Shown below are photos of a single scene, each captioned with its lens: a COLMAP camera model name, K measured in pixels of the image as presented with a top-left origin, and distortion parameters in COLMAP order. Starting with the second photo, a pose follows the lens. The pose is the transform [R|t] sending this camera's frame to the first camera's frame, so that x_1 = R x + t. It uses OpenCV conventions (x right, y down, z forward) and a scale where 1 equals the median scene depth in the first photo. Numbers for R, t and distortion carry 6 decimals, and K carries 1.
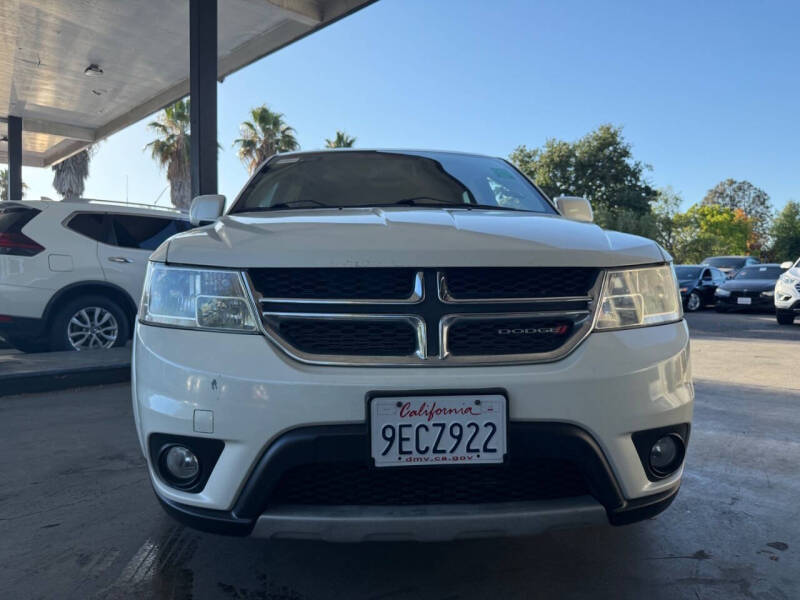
lens RADIAL K [[579.6, 0, 398.4], [0, 579.6, 299.1], [0, 0, 1]] dist [0.026135, -0.028393]
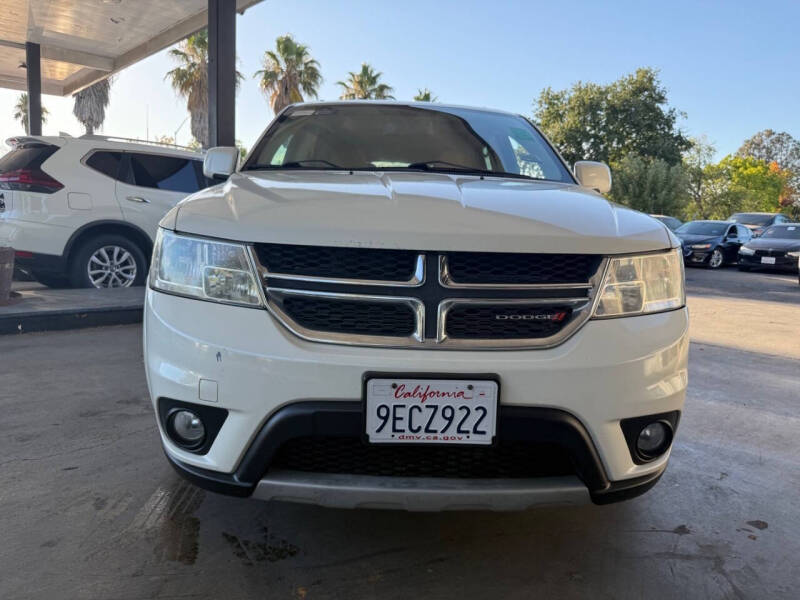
lens RADIAL K [[578.3, 0, 400.7], [0, 578.3, 299.3], [0, 0, 1]] dist [0.043204, -0.056184]
pose [[0.998712, 0.043734, -0.025710, 0.026725], [-0.040853, 0.993790, 0.103504, -0.065682], [0.030077, -0.102321, 0.994297, -0.013153]]
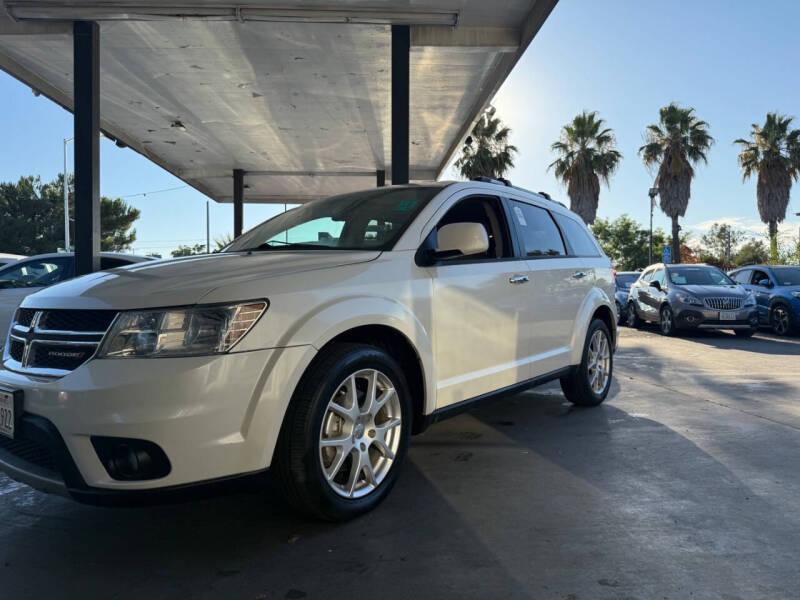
lens RADIAL K [[578.8, 0, 413.7], [0, 578.8, 297.1], [0, 0, 1]] dist [0.068005, -0.089979]
pose [[0.747077, 0.006059, -0.664710, 1.660474], [-0.017279, 0.999798, -0.010307, -0.077694], [0.664513, 0.019186, 0.747030, 0.447710]]
